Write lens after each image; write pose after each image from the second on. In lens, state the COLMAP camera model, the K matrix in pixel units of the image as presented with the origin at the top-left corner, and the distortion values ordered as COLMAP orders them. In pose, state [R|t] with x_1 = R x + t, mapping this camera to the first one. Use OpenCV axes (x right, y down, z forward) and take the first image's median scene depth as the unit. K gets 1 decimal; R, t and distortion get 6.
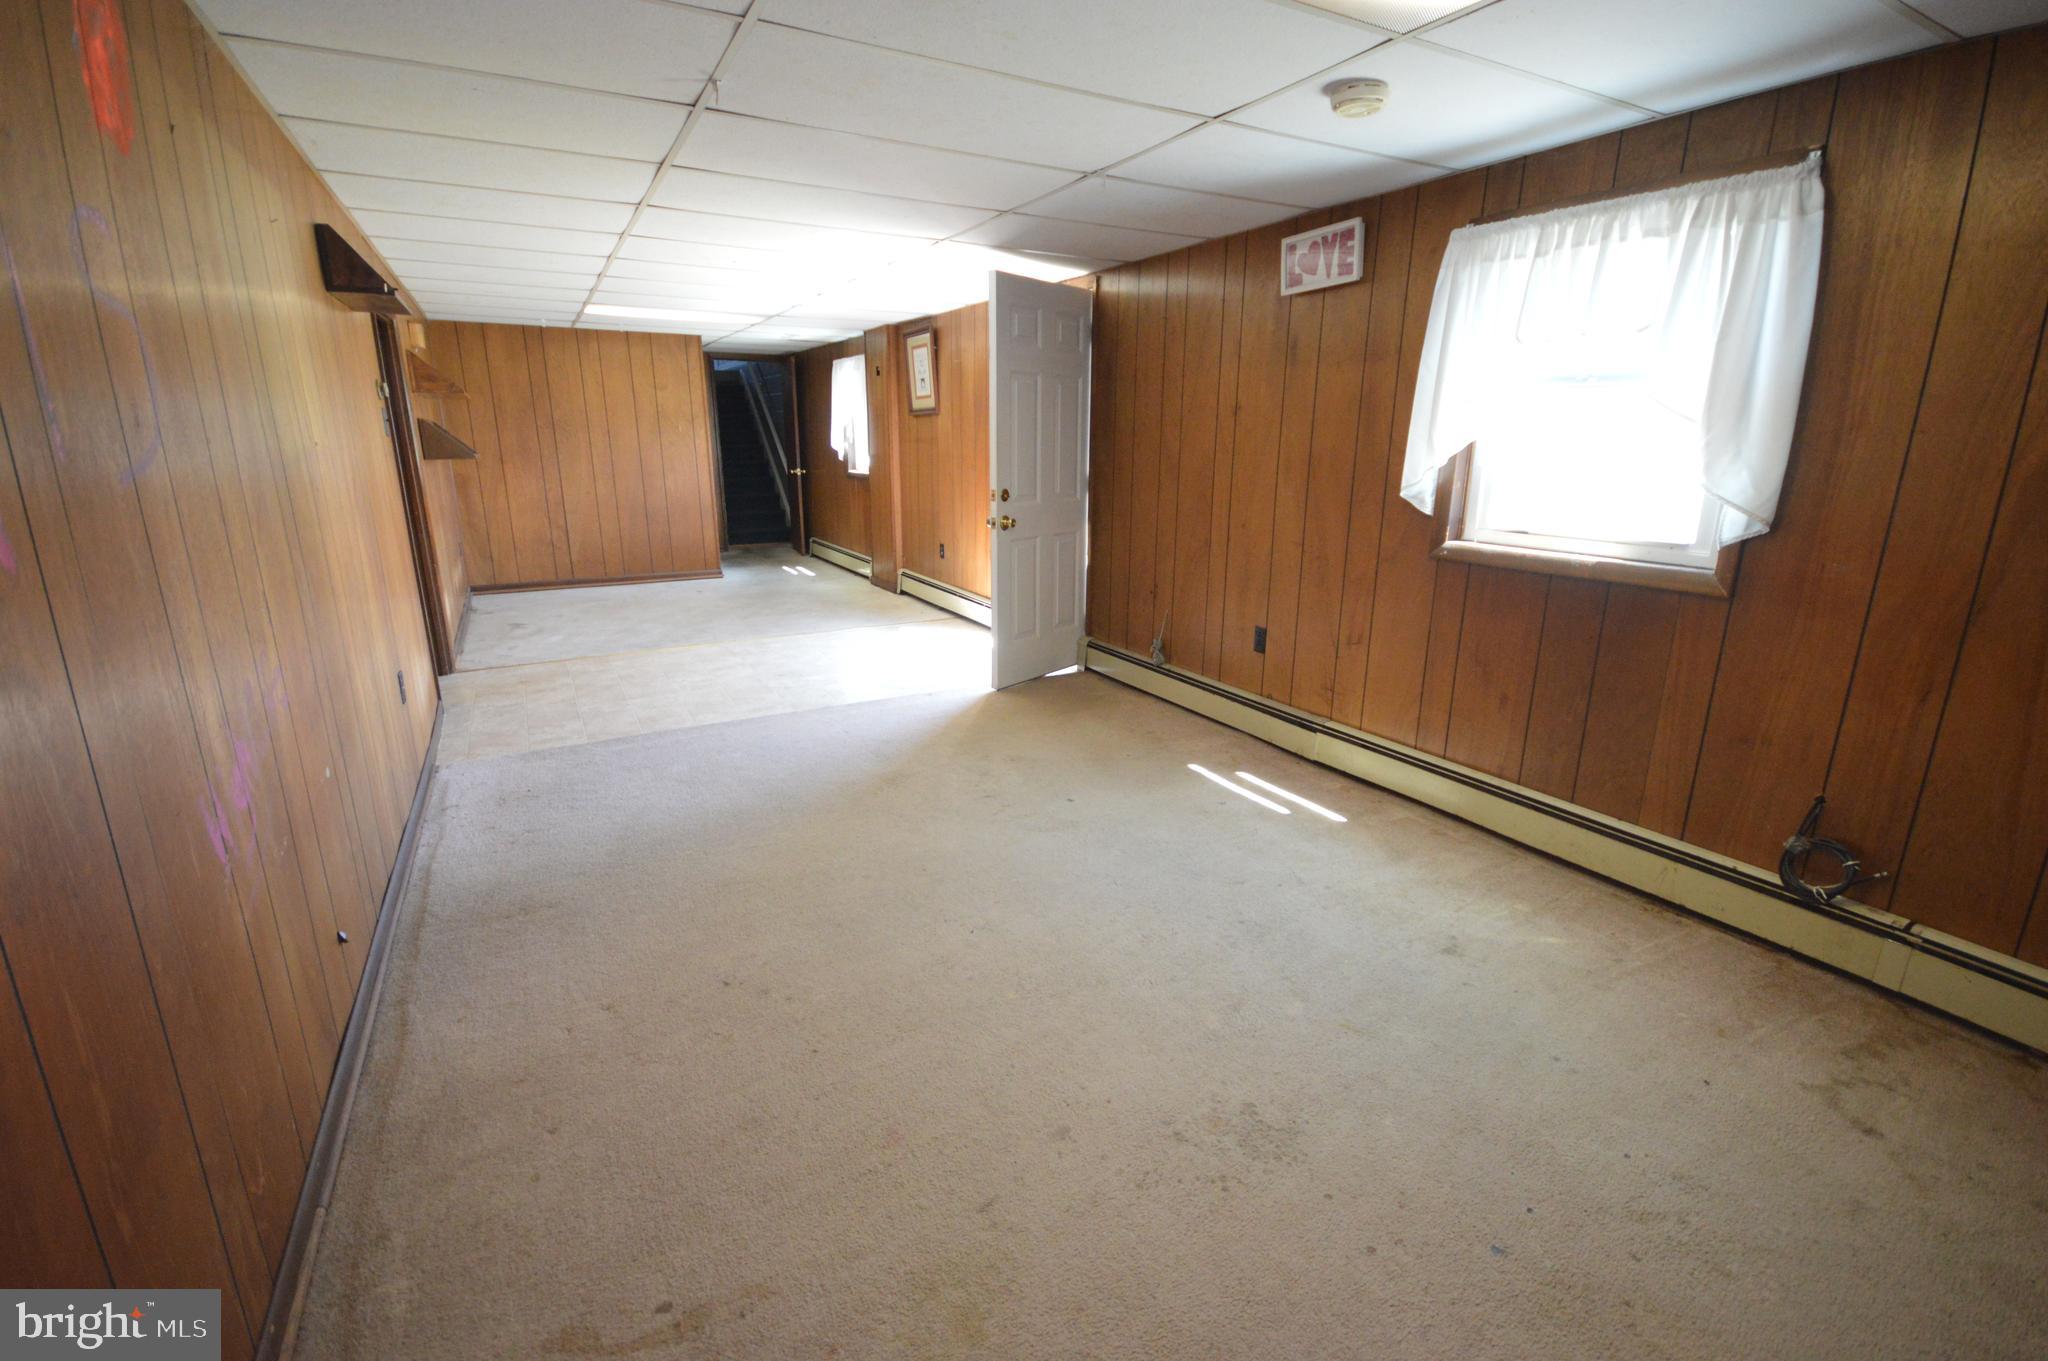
lens RADIAL K [[919.9, 0, 1041.1], [0, 919.9, 682.8], [0, 0, 1]] dist [0.015696, -0.014736]
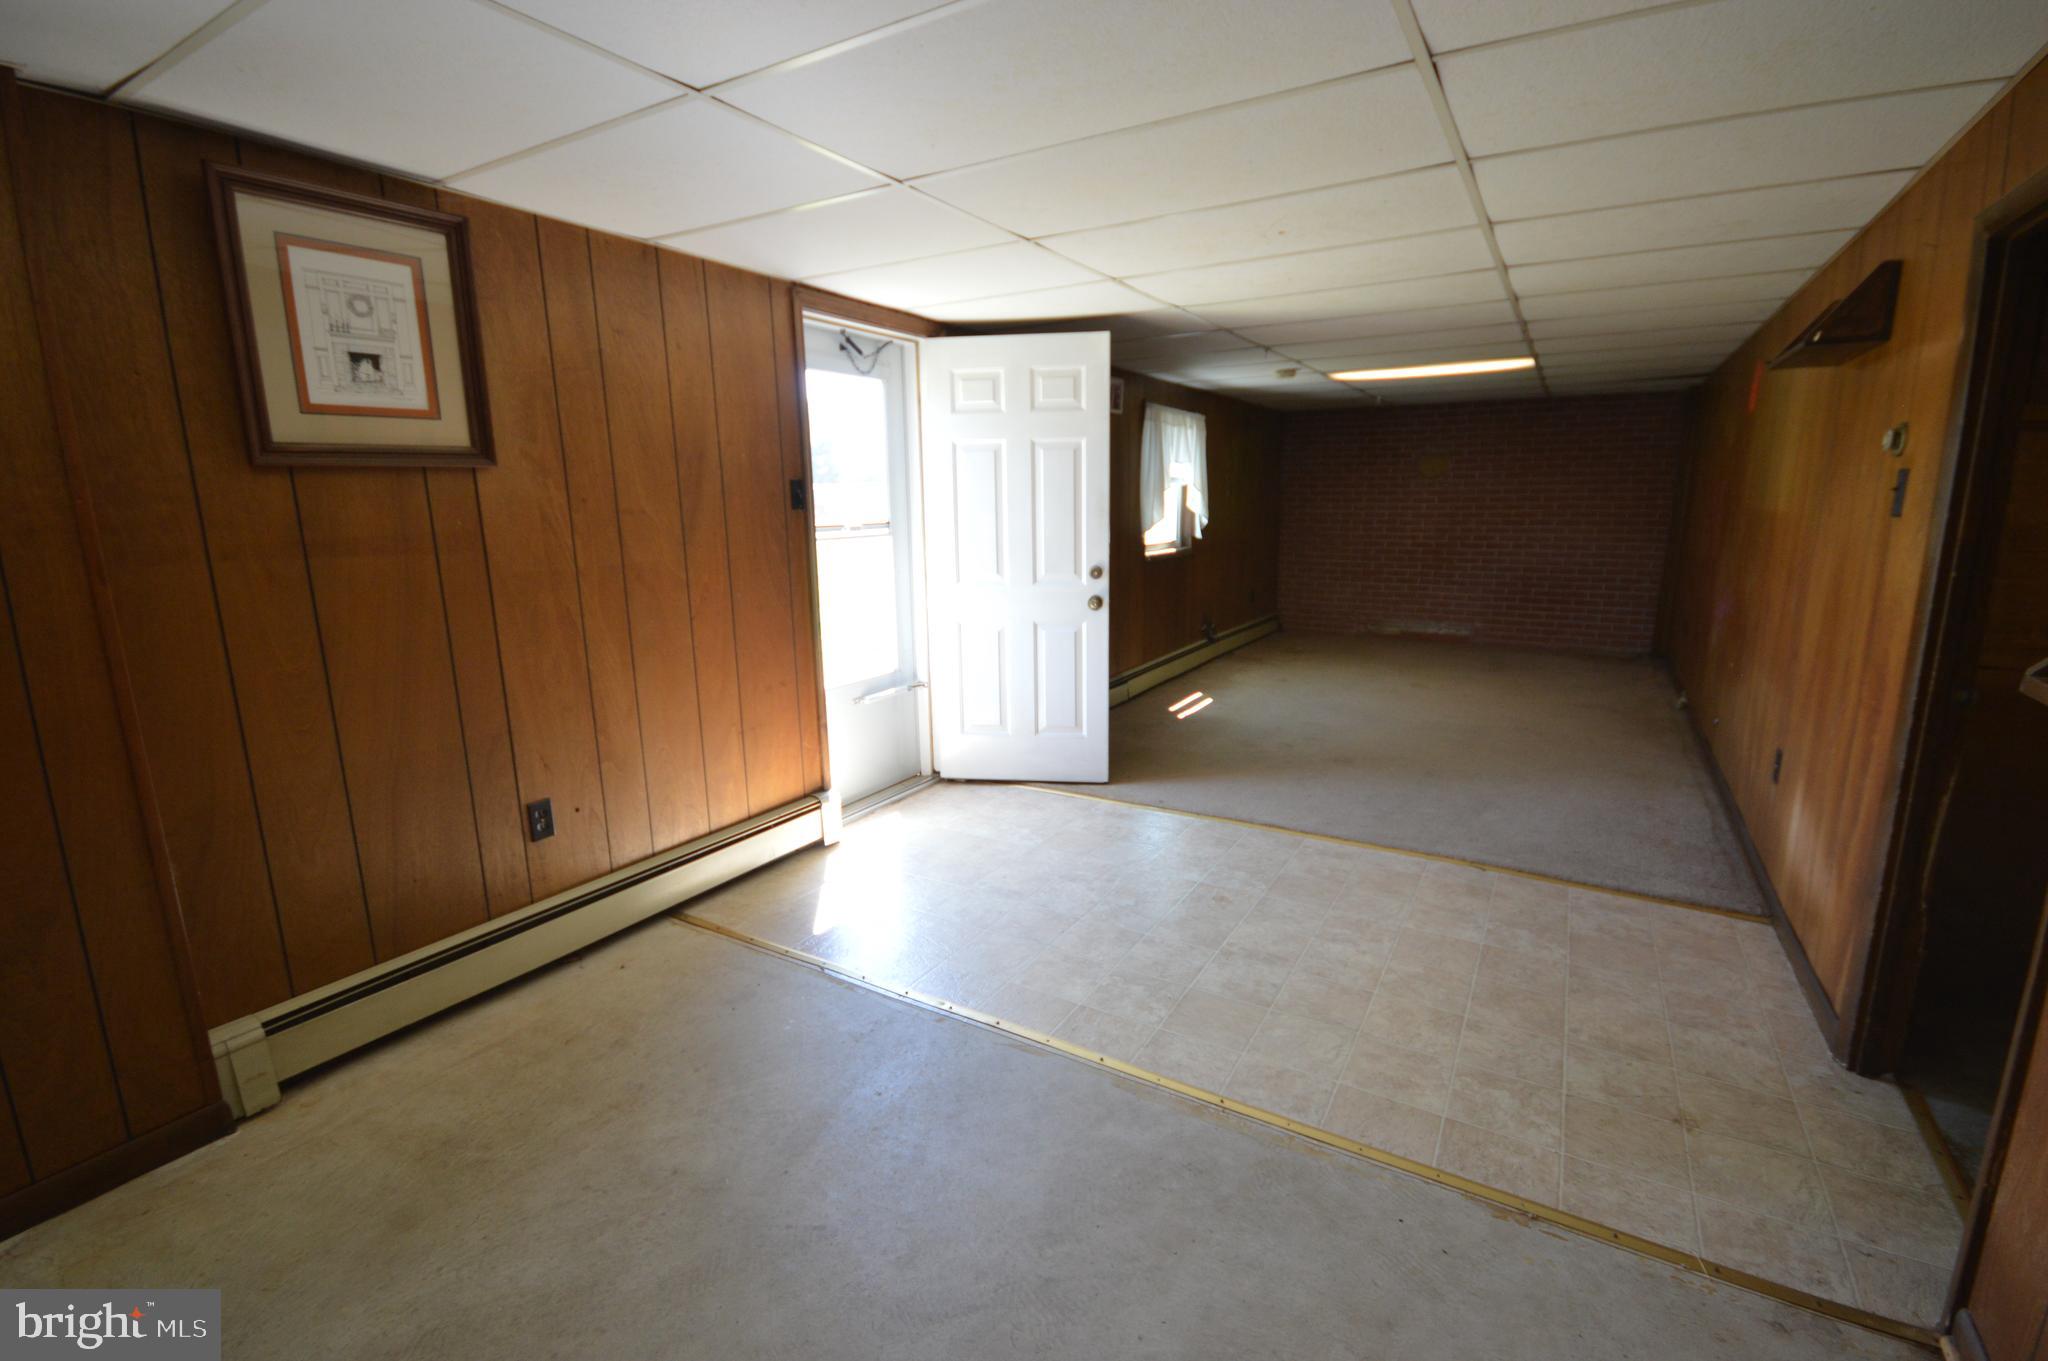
lens RADIAL K [[896.4, 0, 1032.9], [0, 896.4, 680.1], [0, 0, 1]] dist [0.000629, -0.012417]
pose [[-0.501706, -0.170618, 0.848045, -0.822237], [0.235064, 0.916576, 0.323471, -0.426964], [-0.832488, 0.361632, -0.419745, 1.529667]]
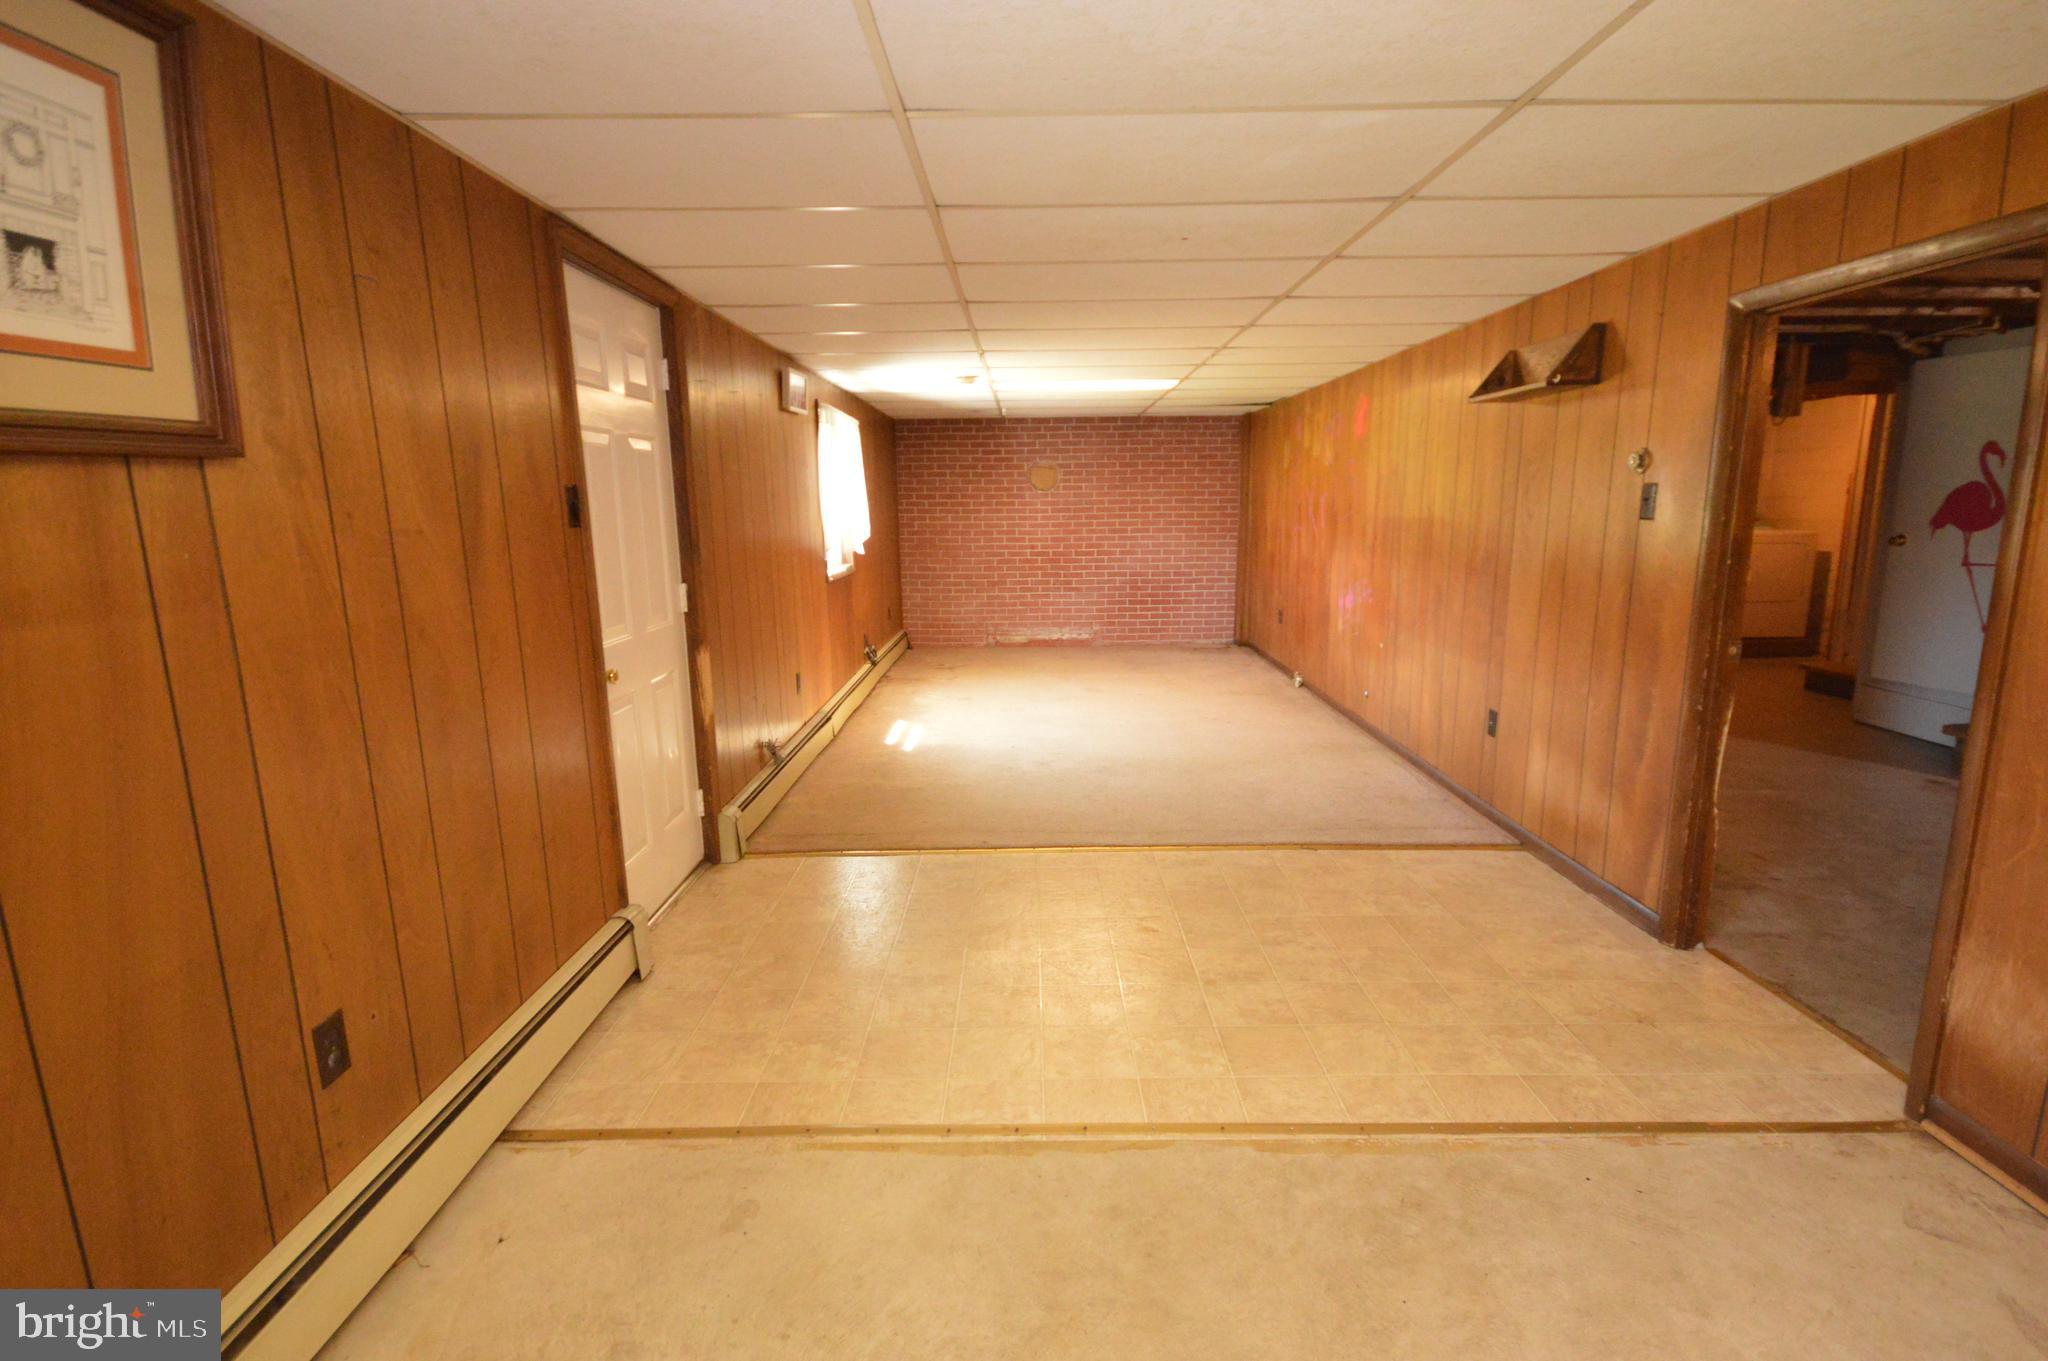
lens RADIAL K [[954.6, 0, 1024.0], [0, 954.6, 680.5], [0, 0, 1]] dist [0.009641, -0.015020]
pose [[-0.872418, -0.082359, 0.481772, -0.577858], [0.136649, 0.905292, 0.402210, -0.473870], [-0.469270, 0.416728, -0.778539, 1.692770]]
